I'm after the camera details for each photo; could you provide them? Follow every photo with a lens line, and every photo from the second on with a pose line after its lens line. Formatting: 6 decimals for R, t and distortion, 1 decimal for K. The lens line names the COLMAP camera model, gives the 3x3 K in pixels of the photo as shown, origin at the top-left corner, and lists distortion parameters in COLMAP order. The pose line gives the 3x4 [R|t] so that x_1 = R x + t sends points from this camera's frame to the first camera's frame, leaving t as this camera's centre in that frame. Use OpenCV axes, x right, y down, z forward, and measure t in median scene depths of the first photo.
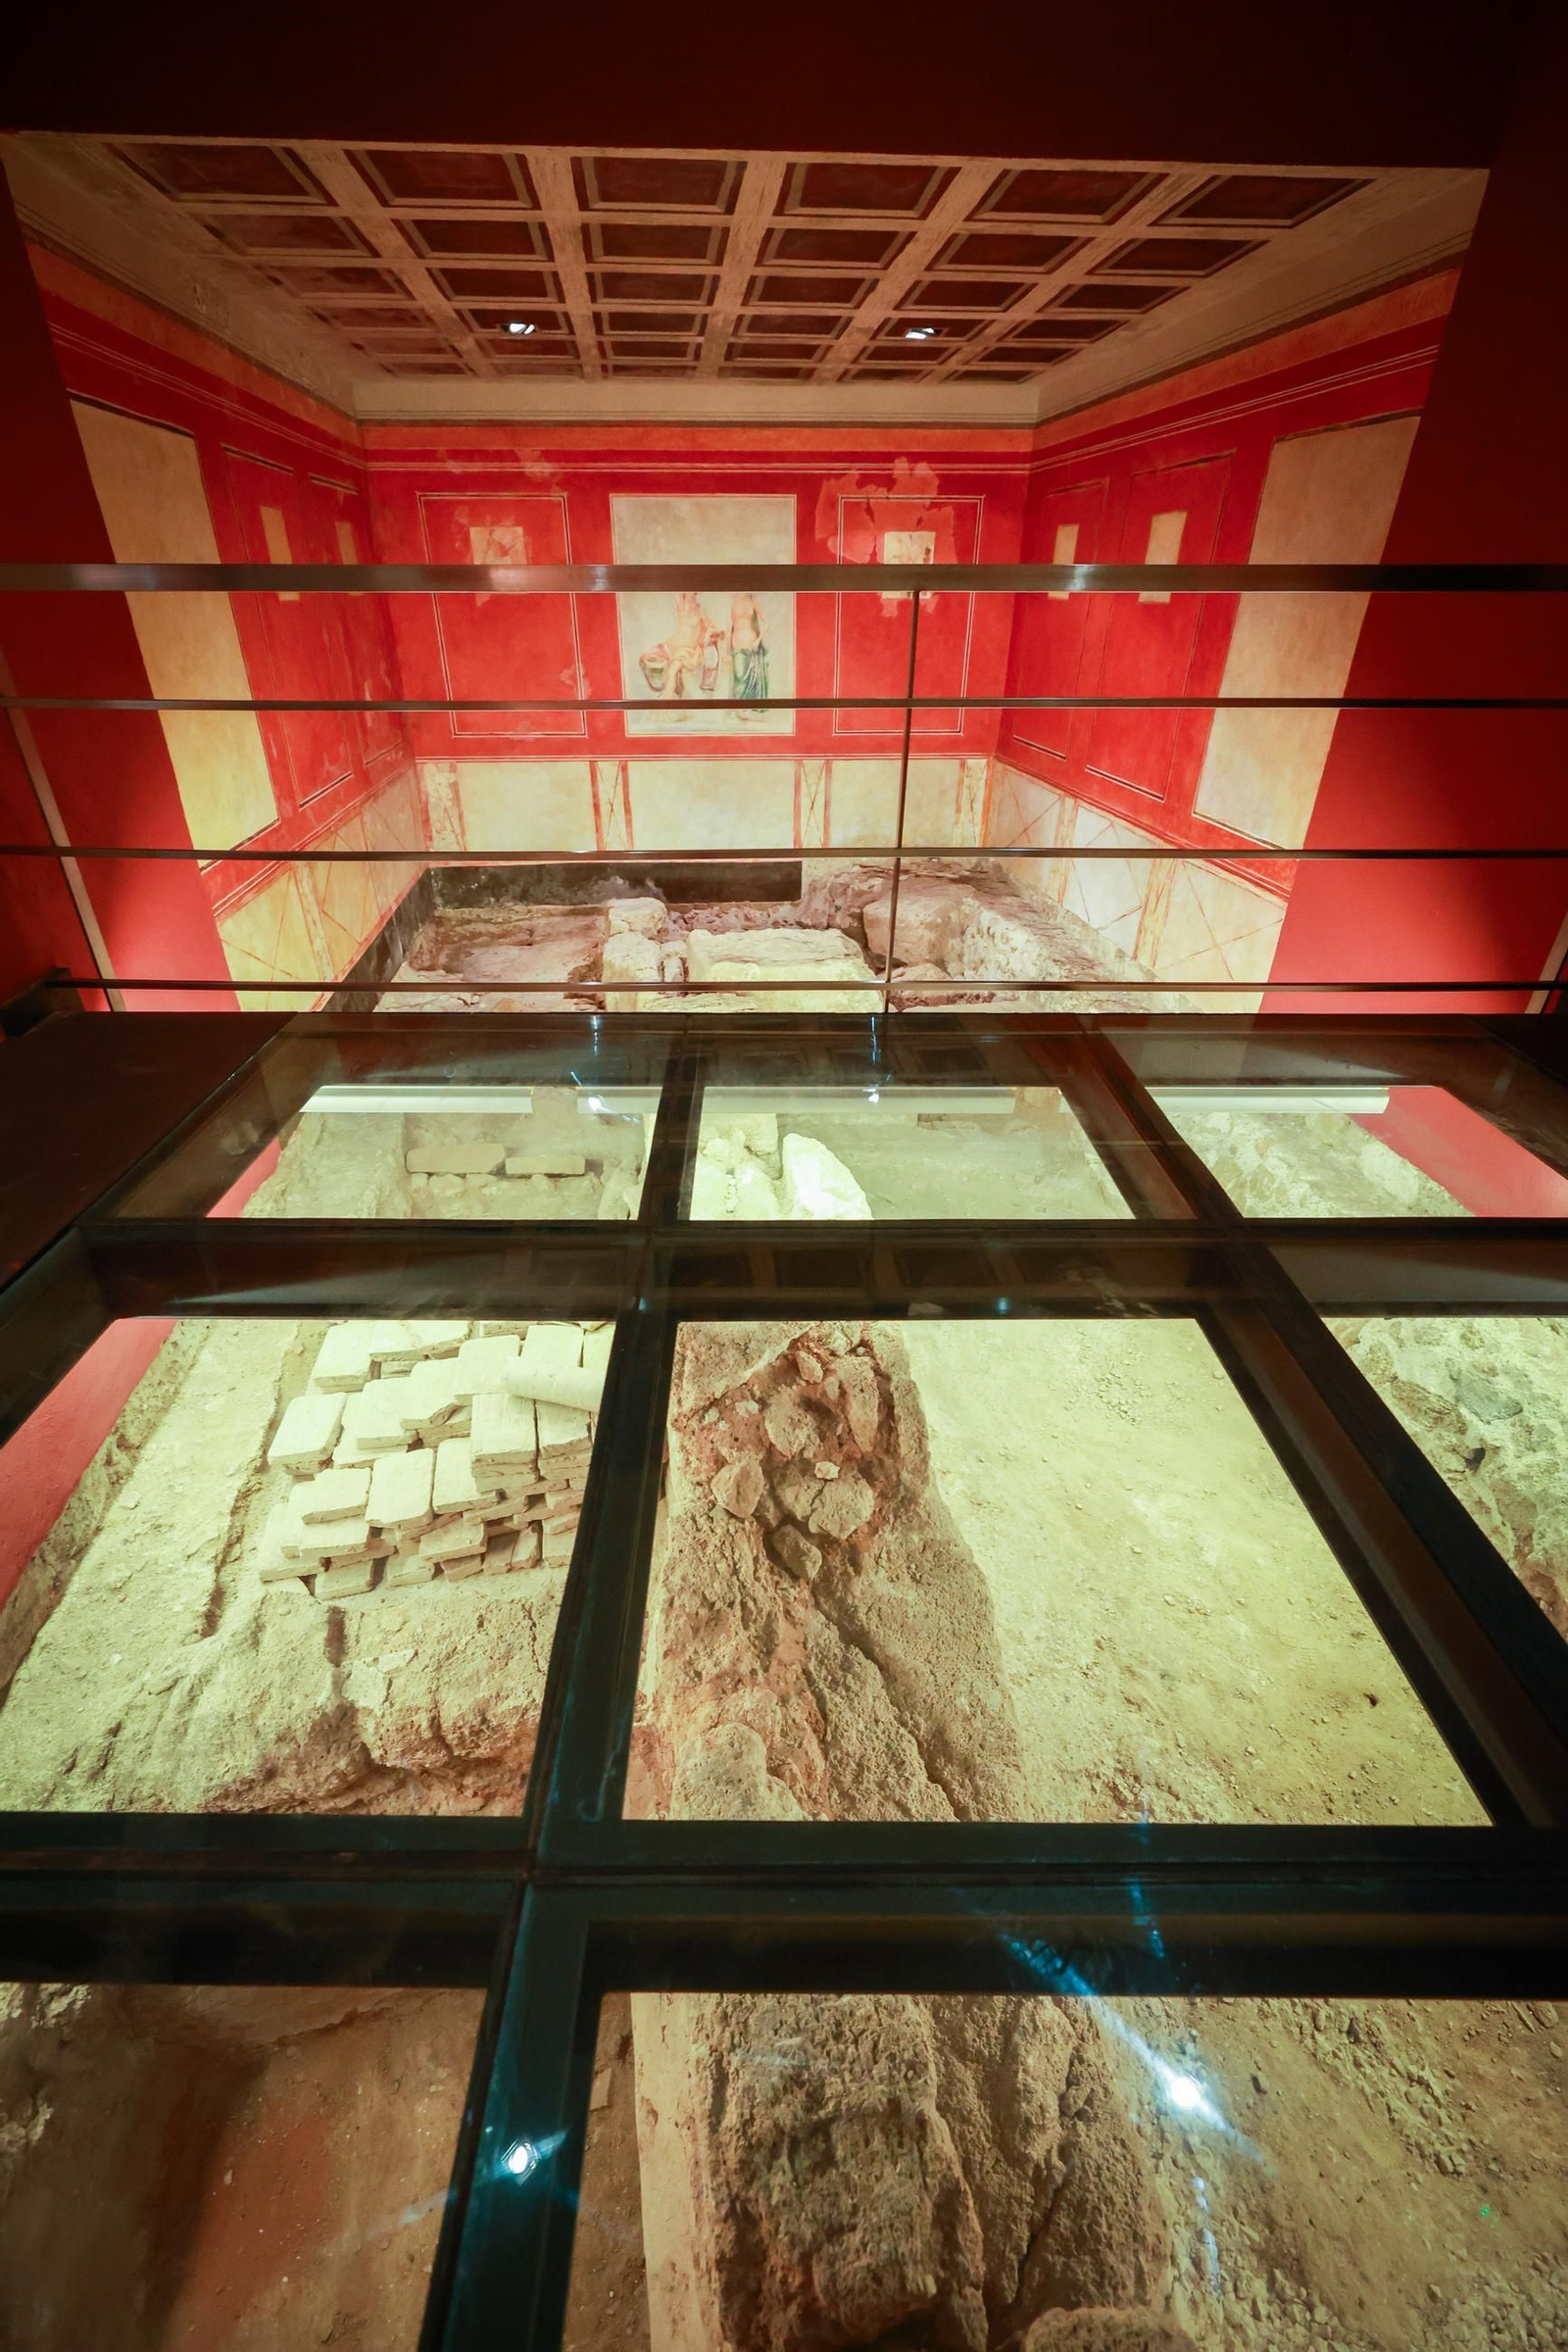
lens RADIAL K [[990.1, 0, 767.3], [0, 990.1, 1189.3], [0, 0, 1]] dist [0.001979, -0.000638]
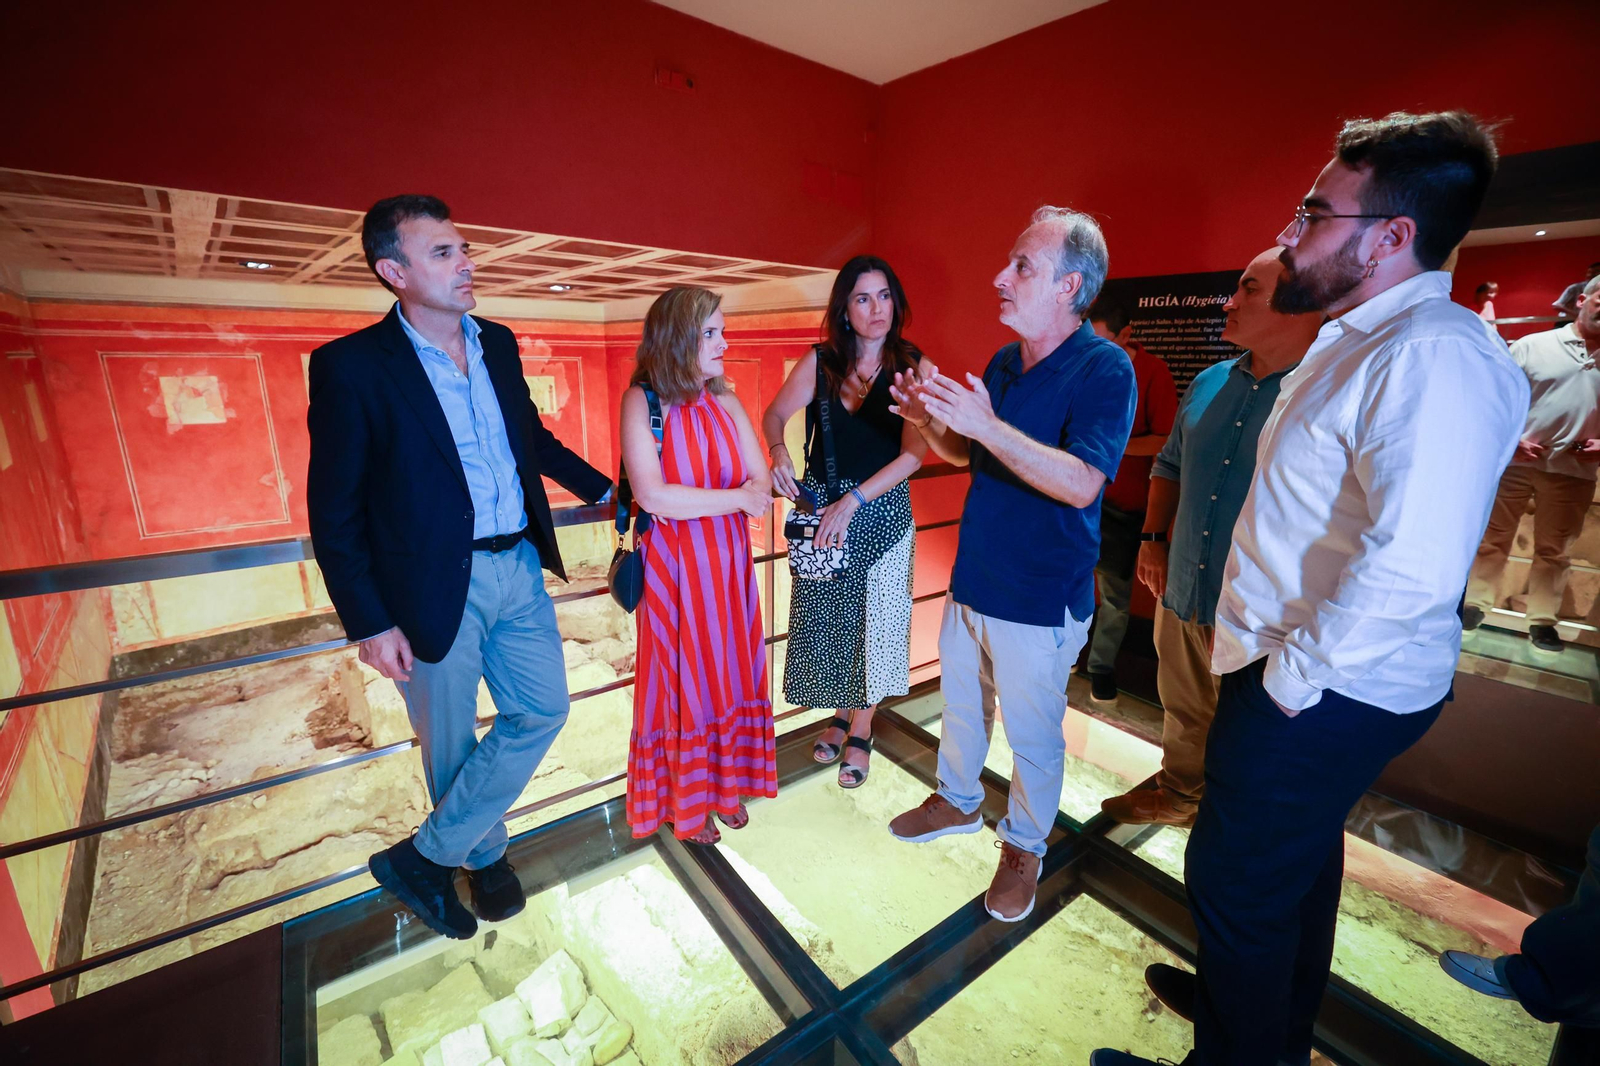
lens RADIAL K [[670.0, 0, 794.2], [0, 670.0, 527.3], [0, 0, 1]] dist [0.000313, -0.000138]
pose [[0.811580, -0.135108, 0.568405, -0.366076], [0.297010, 0.933208, -0.202257, -0.244895], [-0.503113, 0.332969, 0.797501, 0.073623]]
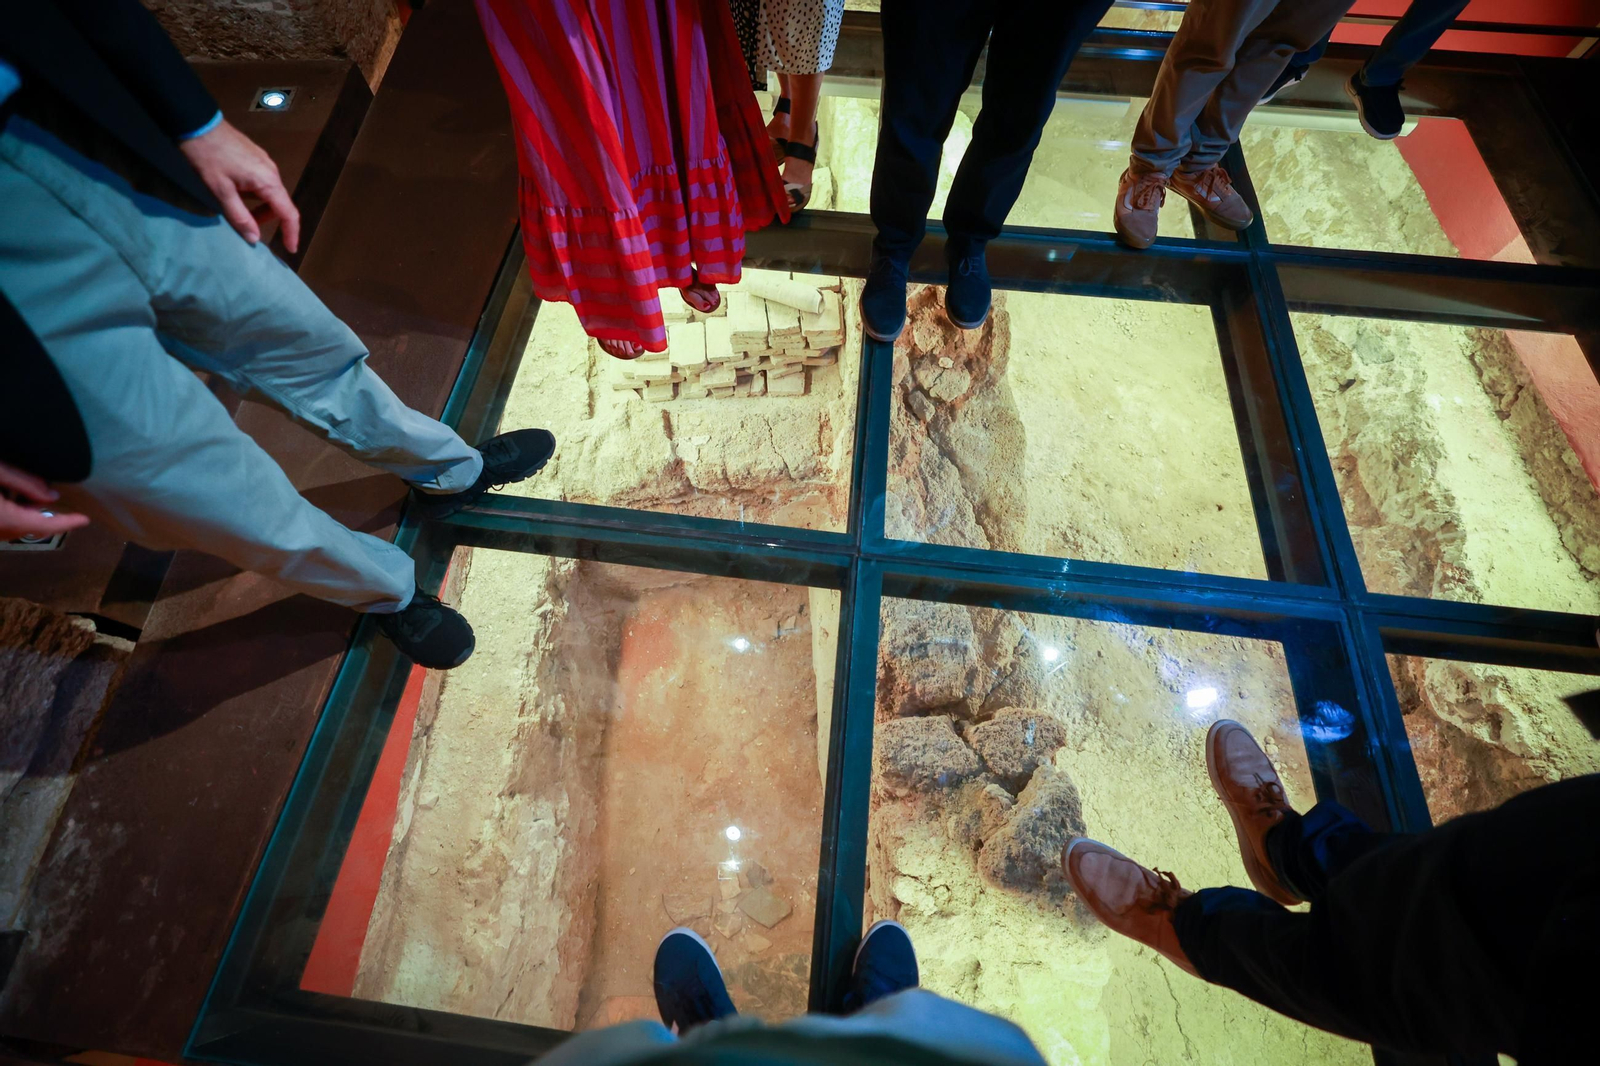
lens RADIAL K [[673.5, 0, 787.6], [0, 673.5, 516.1], [0, 0, 1]] dist [0.001979, -0.000638]
pose [[0.993446, 0.102592, -0.050390, -0.107227], [-0.059166, 0.838776, 0.541252, -0.089708], [0.097794, -0.534724, 0.839349, -0.116131]]
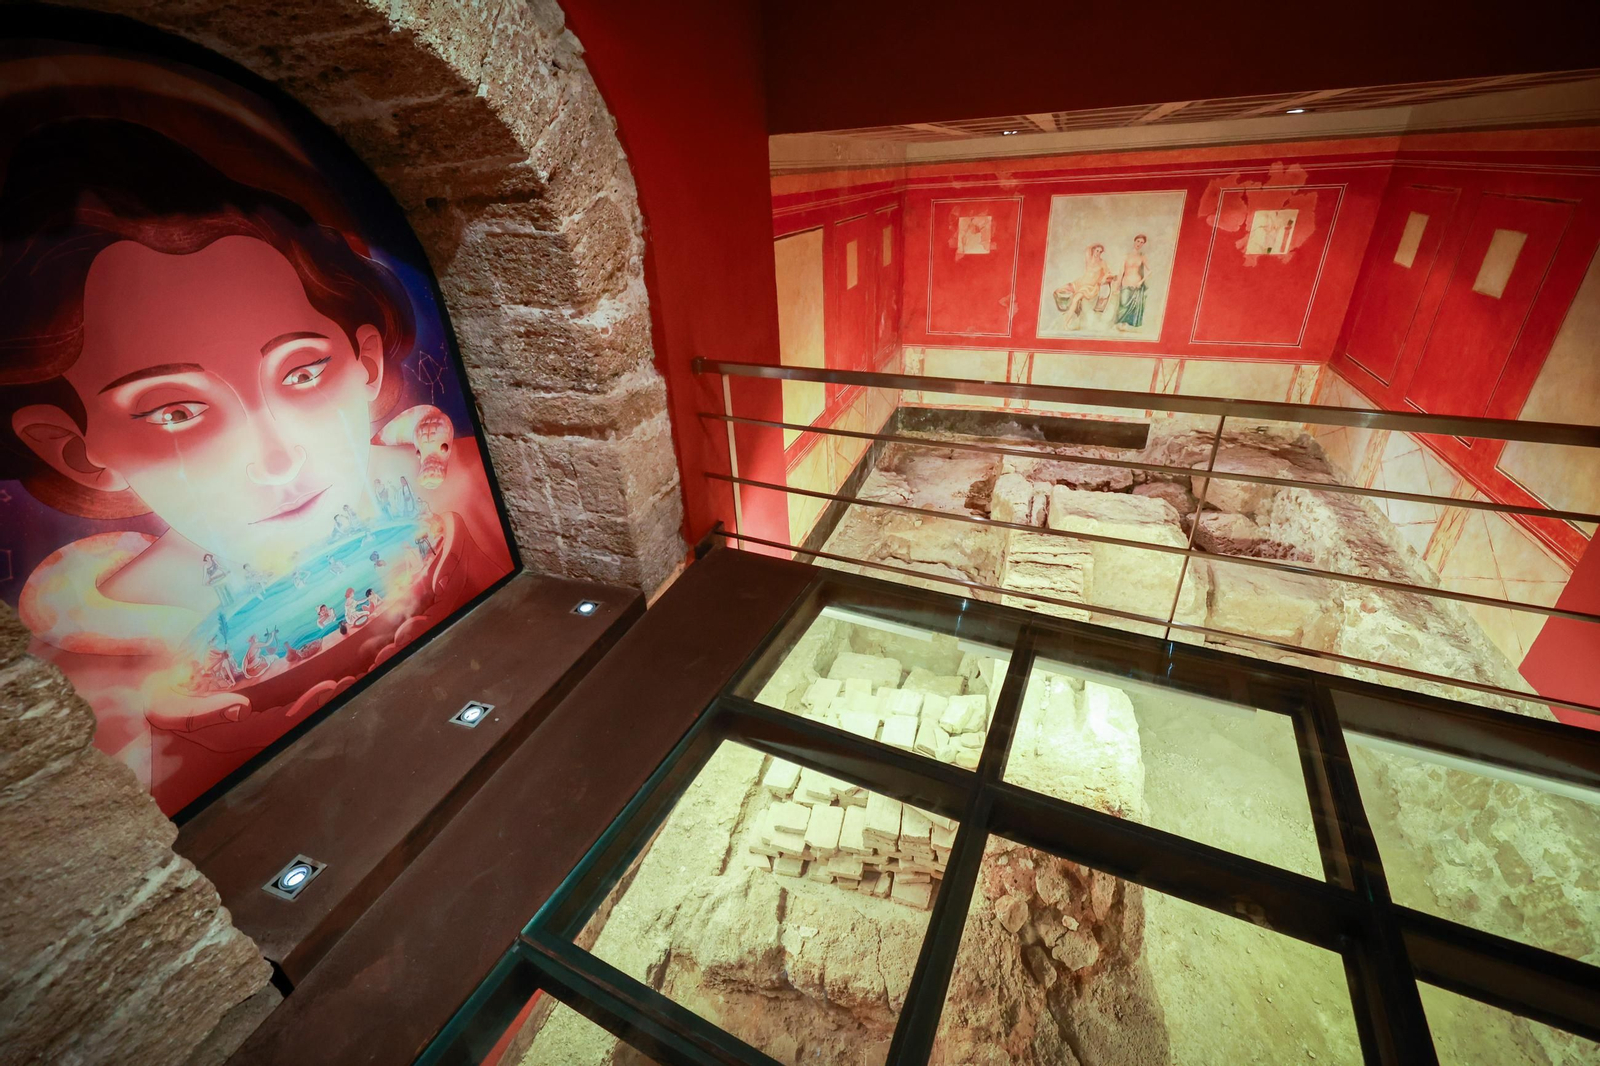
lens RADIAL K [[674.7, 0, 791.5], [0, 674.7, 520.3], [0, 0, 1]] dist [0.001070, 0.000339]
pose [[0.893544, 0.161546, -0.418906, 0.008131], [-0.185149, 0.982580, -0.016011, -0.223512], [0.409022, 0.091867, 0.907888, -0.211120]]
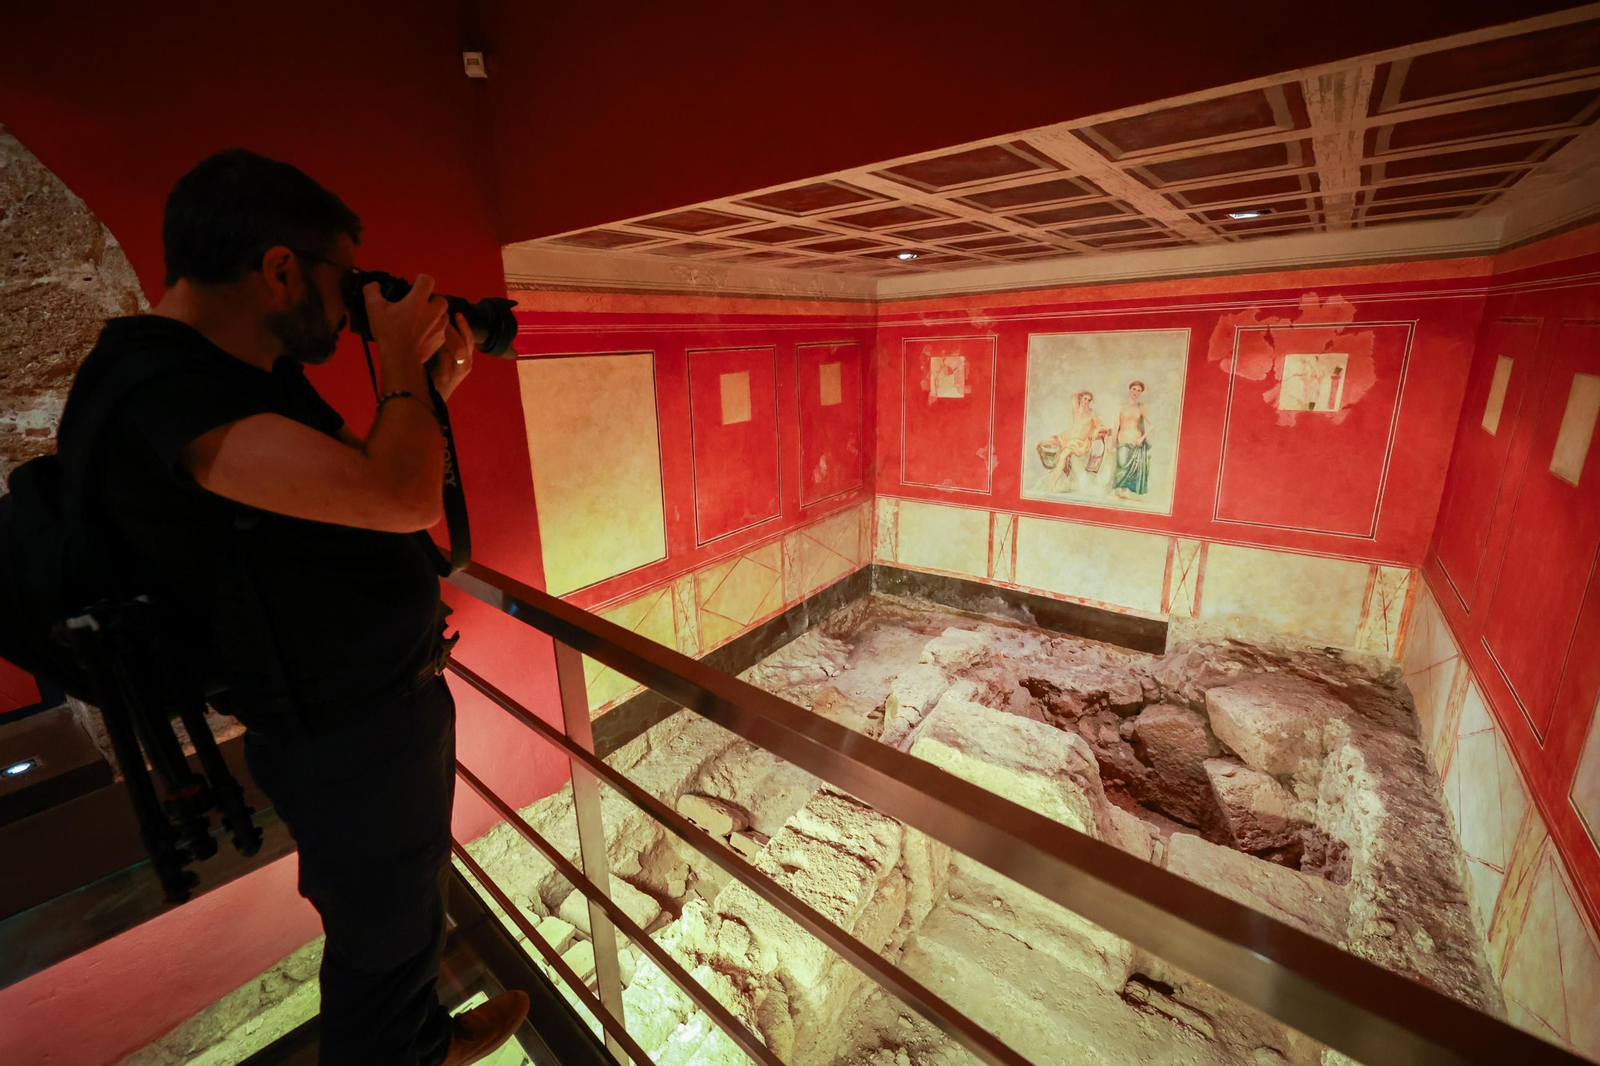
lens RADIAL K [[675.2, 0, 787.3], [0, 675.2, 522.6], [0, 0, 1]] dist [0.001169, 0.000262]
pose [[0.733665, 0.149916, -0.662768, 0.526584], [-0.320008, 0.936656, -0.142372, -0.526347], [0.599442, 0.316544, 0.735166, 0.507346]]
